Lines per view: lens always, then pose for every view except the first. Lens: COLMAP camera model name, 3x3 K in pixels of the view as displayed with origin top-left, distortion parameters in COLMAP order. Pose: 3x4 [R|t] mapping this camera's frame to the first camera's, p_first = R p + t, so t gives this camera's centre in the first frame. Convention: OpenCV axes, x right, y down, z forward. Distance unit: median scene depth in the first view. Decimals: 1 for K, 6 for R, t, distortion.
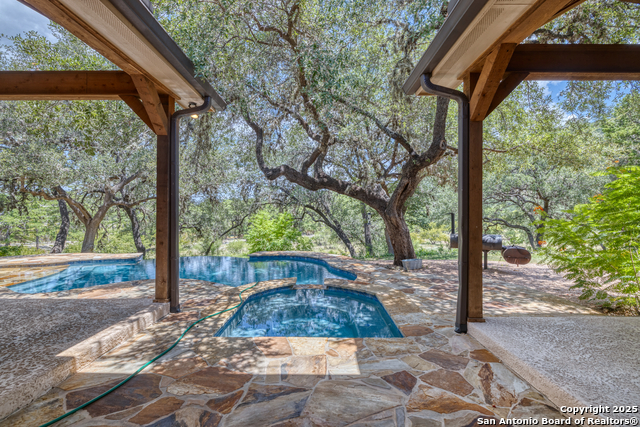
lens RADIAL K [[280.8, 0, 320.0], [0, 280.8, 213.5], [0, 0, 1]] dist [0.000138, 0.000024]
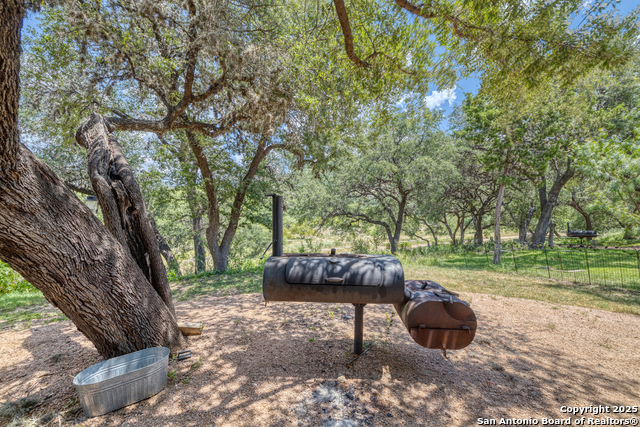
lens RADIAL K [[280.8, 0, 320.0], [0, 280.8, 213.5], [0, 0, 1]] dist [0.000138, 0.000024]
pose [[0.906031, 0.002797, 0.423203, 0.131787], [-0.009865, 0.999846, 0.014512, 0.005982], [-0.423097, -0.017323, 0.905919, 0.234136]]
